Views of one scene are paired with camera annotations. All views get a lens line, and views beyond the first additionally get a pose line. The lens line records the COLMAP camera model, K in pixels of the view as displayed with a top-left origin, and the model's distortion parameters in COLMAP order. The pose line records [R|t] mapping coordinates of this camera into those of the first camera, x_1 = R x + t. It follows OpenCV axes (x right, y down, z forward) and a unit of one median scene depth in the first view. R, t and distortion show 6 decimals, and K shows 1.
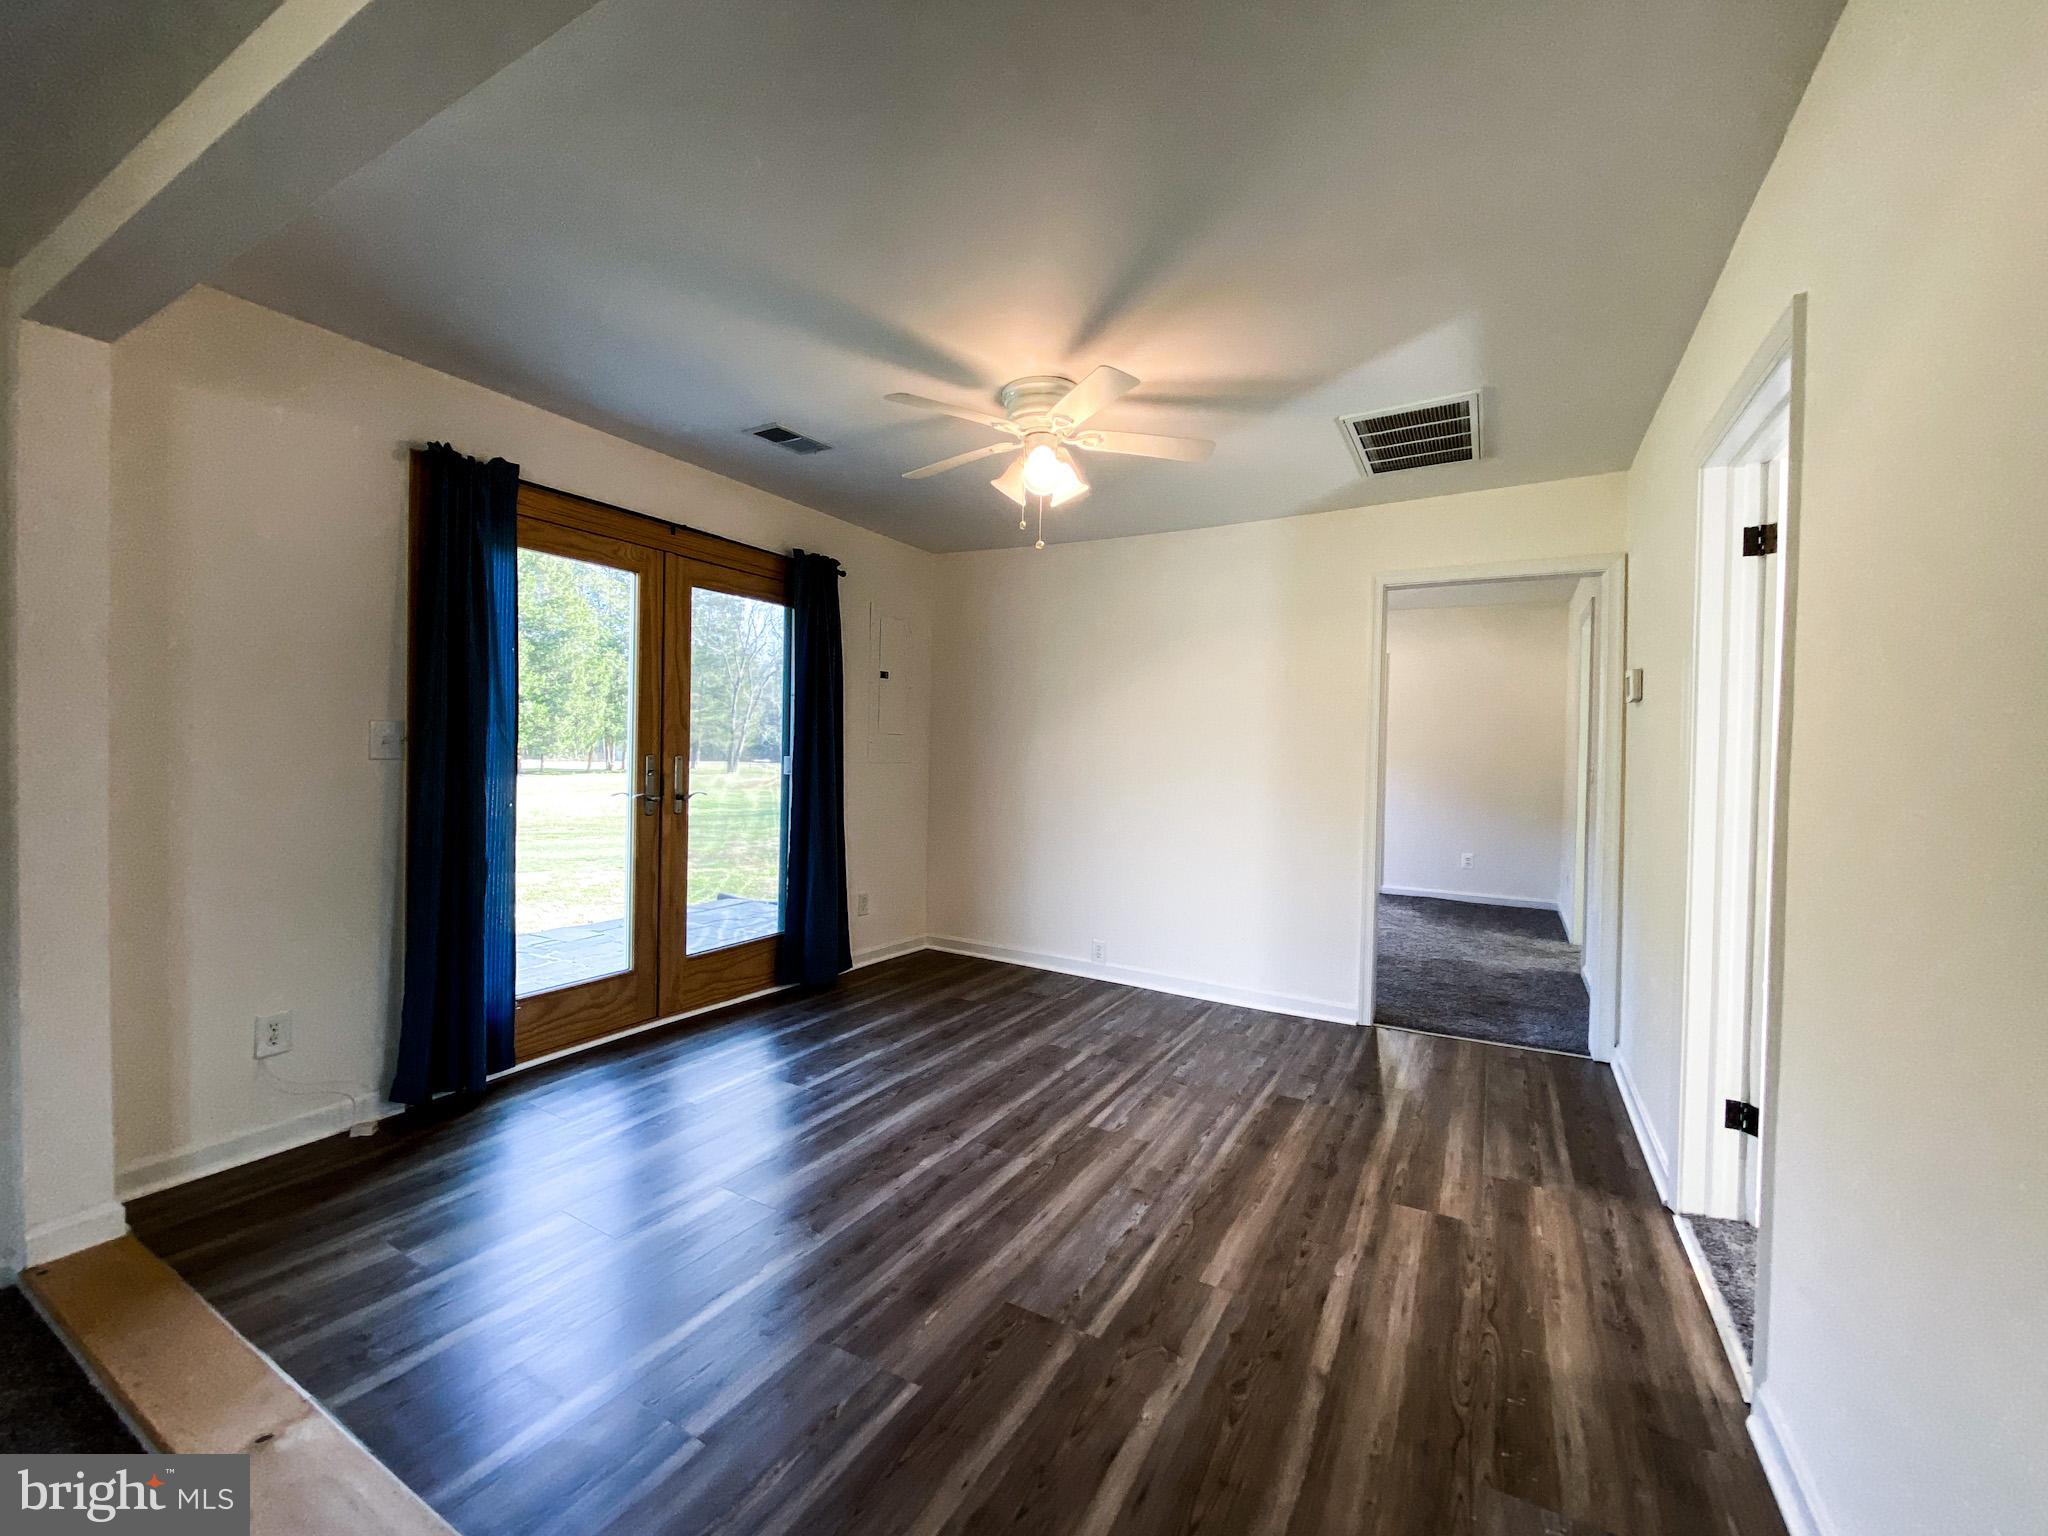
lens RADIAL K [[829.7, 0, 1023.5], [0, 829.7, 754.5], [0, 0, 1]] dist [0.003392, -0.001796]
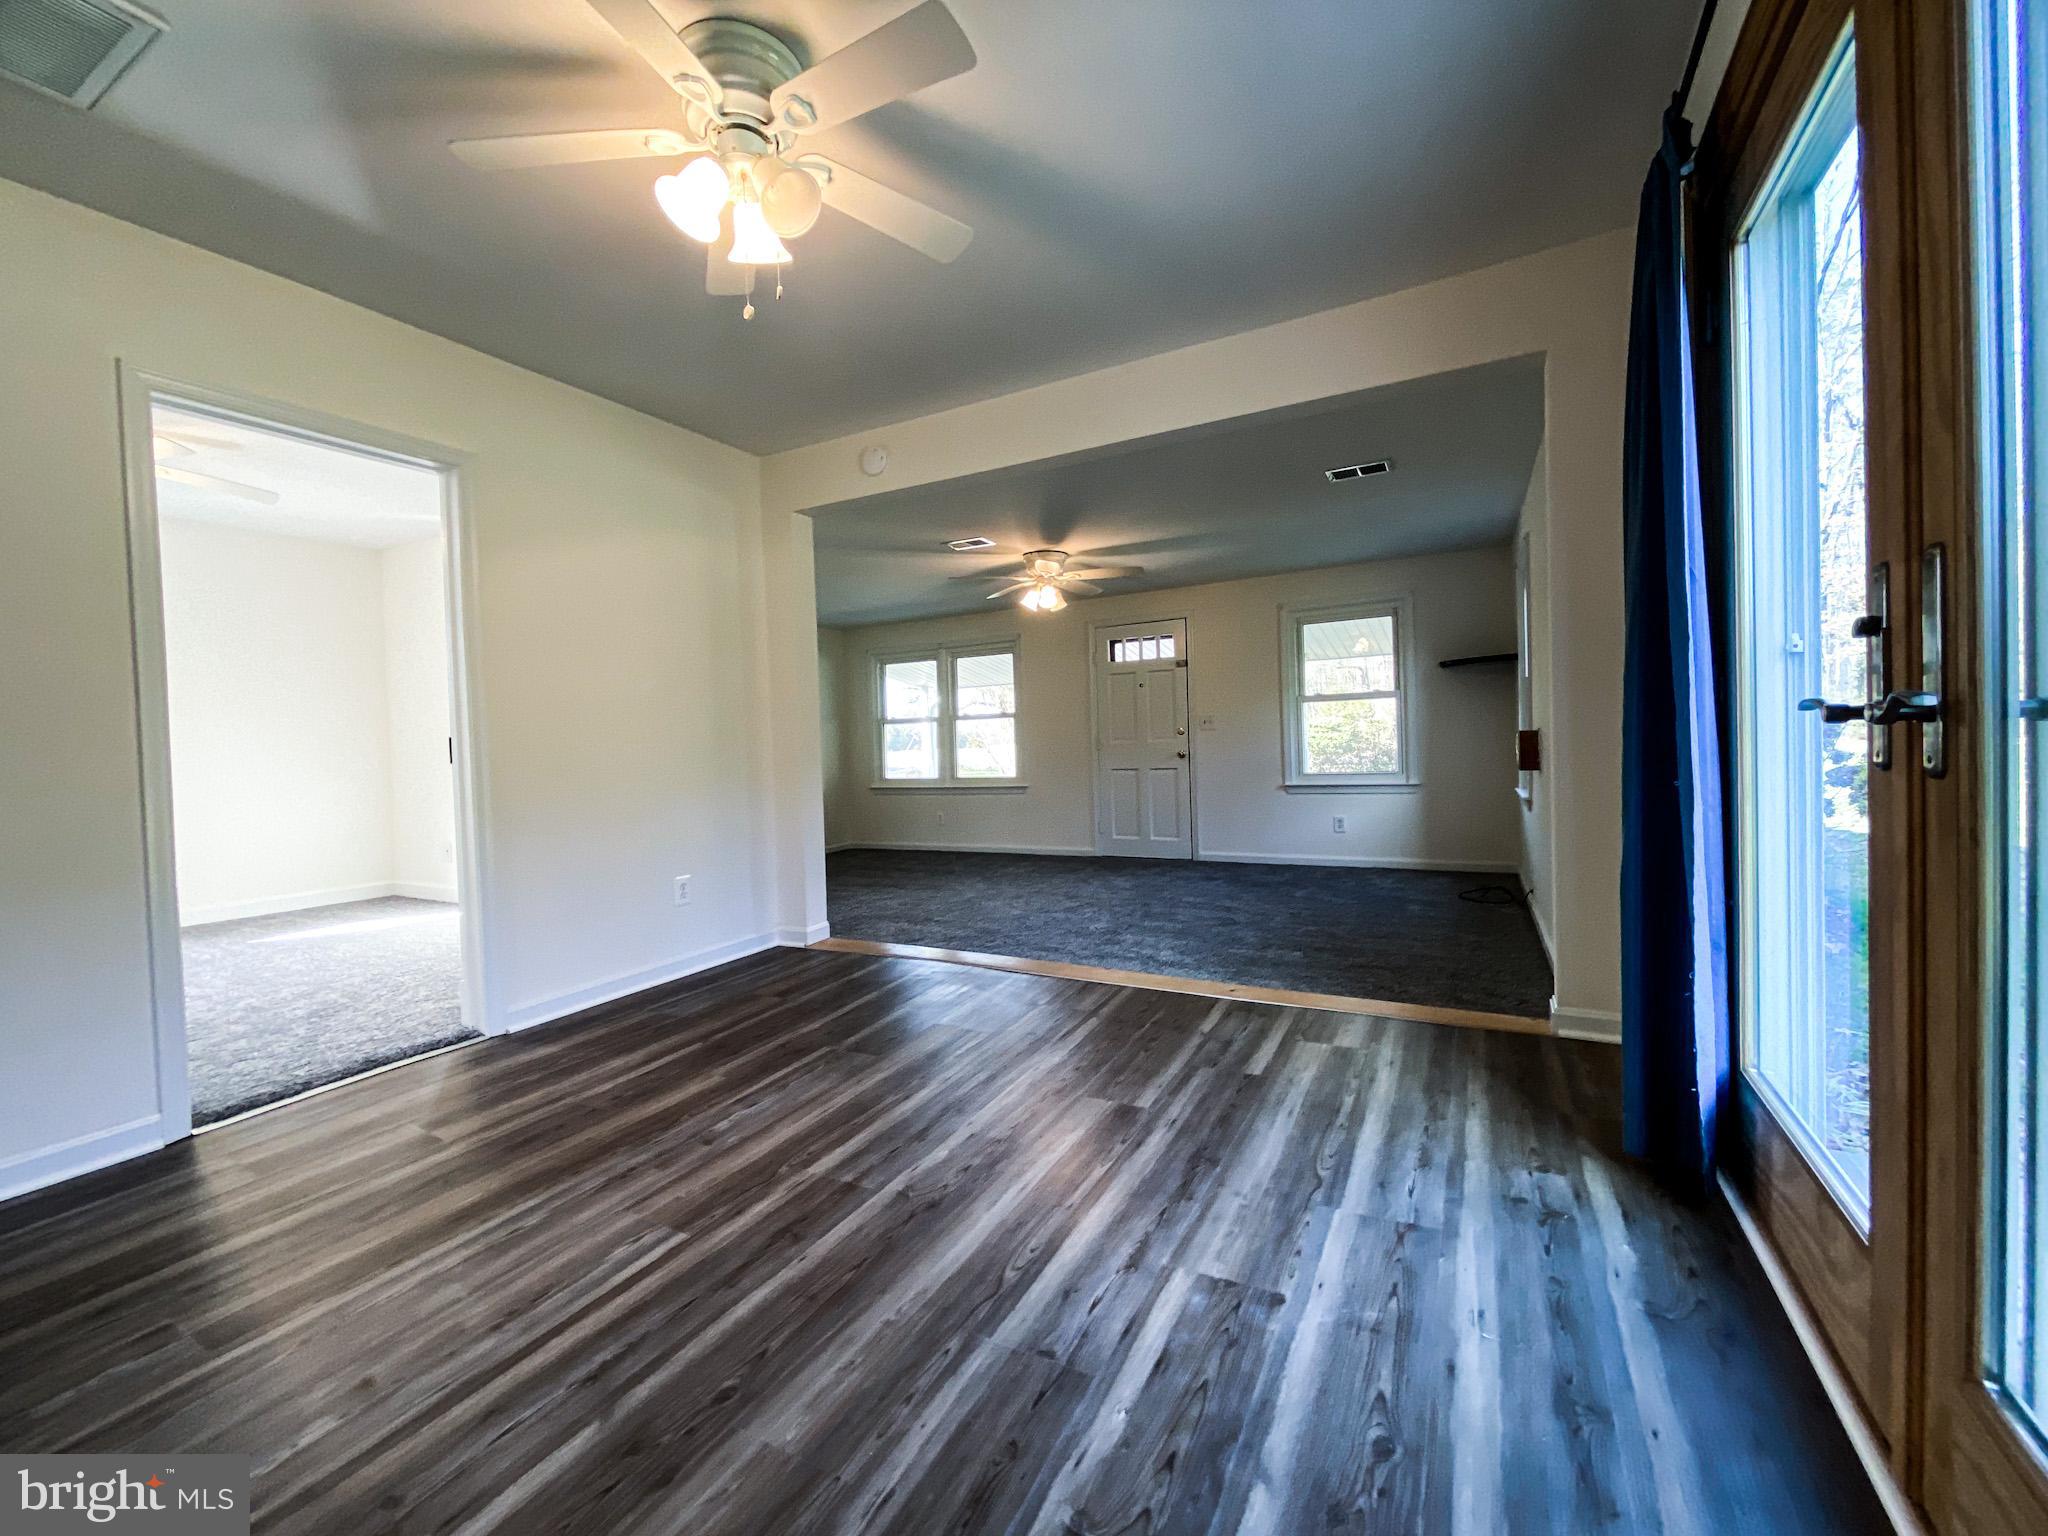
lens RADIAL K [[829.7, 0, 1010.2], [0, 829.7, 759.4], [0, 0, 1]] dist [0.003392, -0.001796]
pose [[-0.999877, 0.015676, -0.000705, -0.155784], [0.015647, 0.999408, 0.030634, 0.063538], [0.001185, 0.030619, -0.999530, 1.470430]]
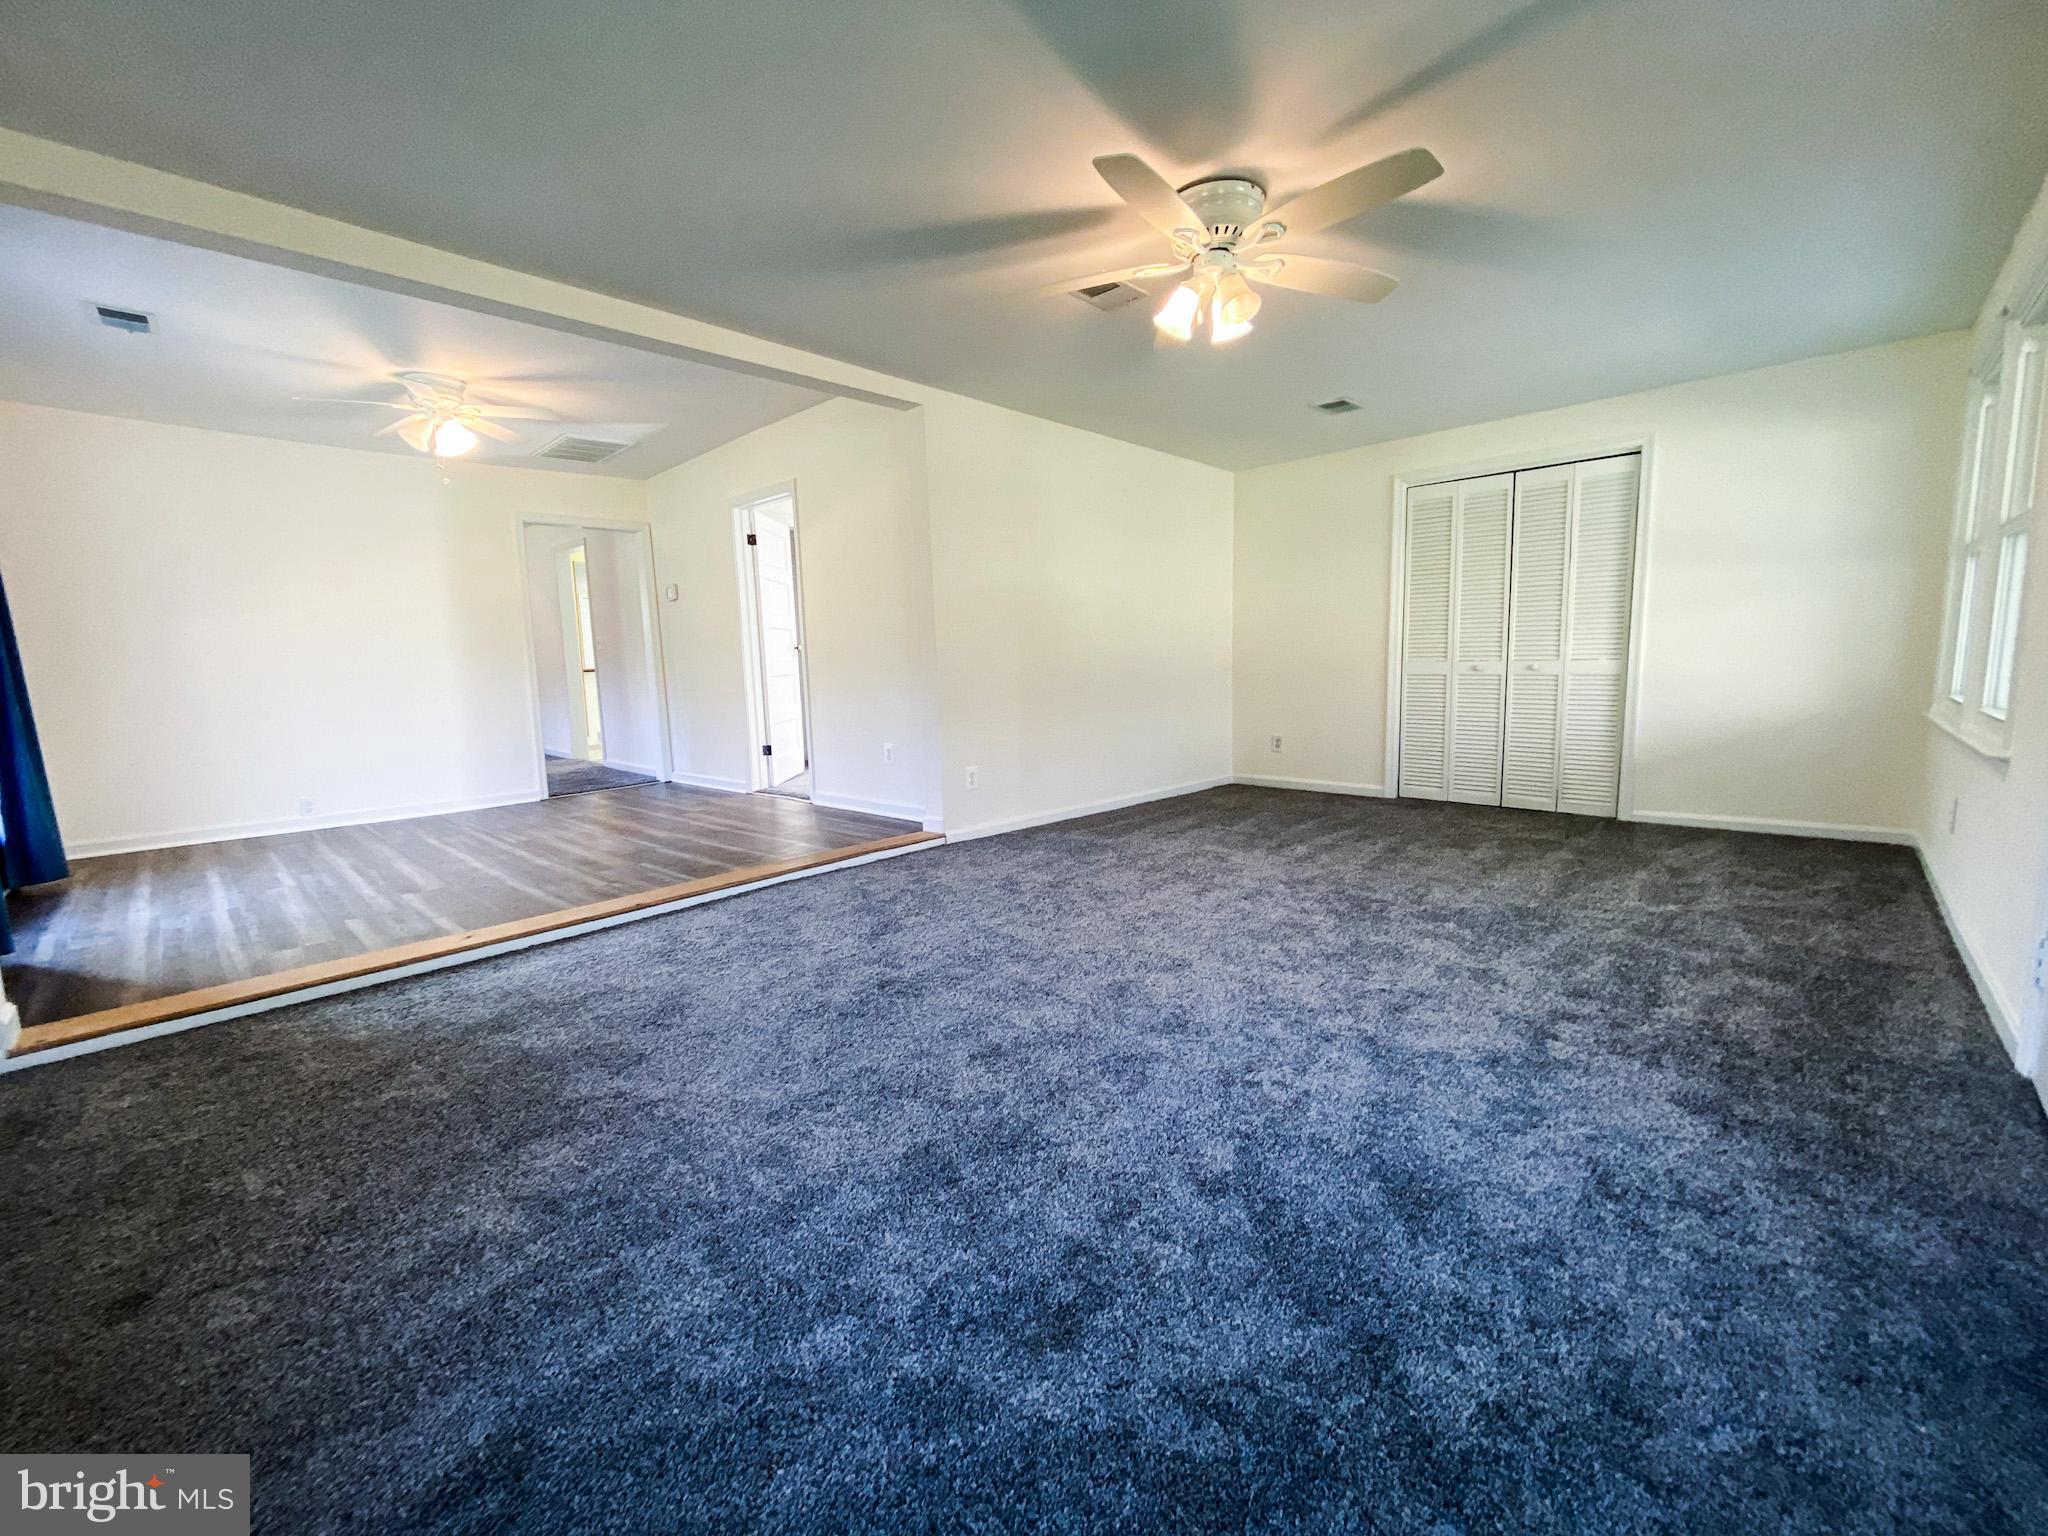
lens RADIAL K [[829.7, 0, 1014.1], [0, 829.7, 770.5], [0, 0, 1]] dist [0.003392, -0.001796]
pose [[0.248445, -0.158618, 0.955571, -1.131449], [0.043840, 0.987332, 0.152492, 0.078839], [-0.967653, 0.004006, 0.252251, -0.370116]]
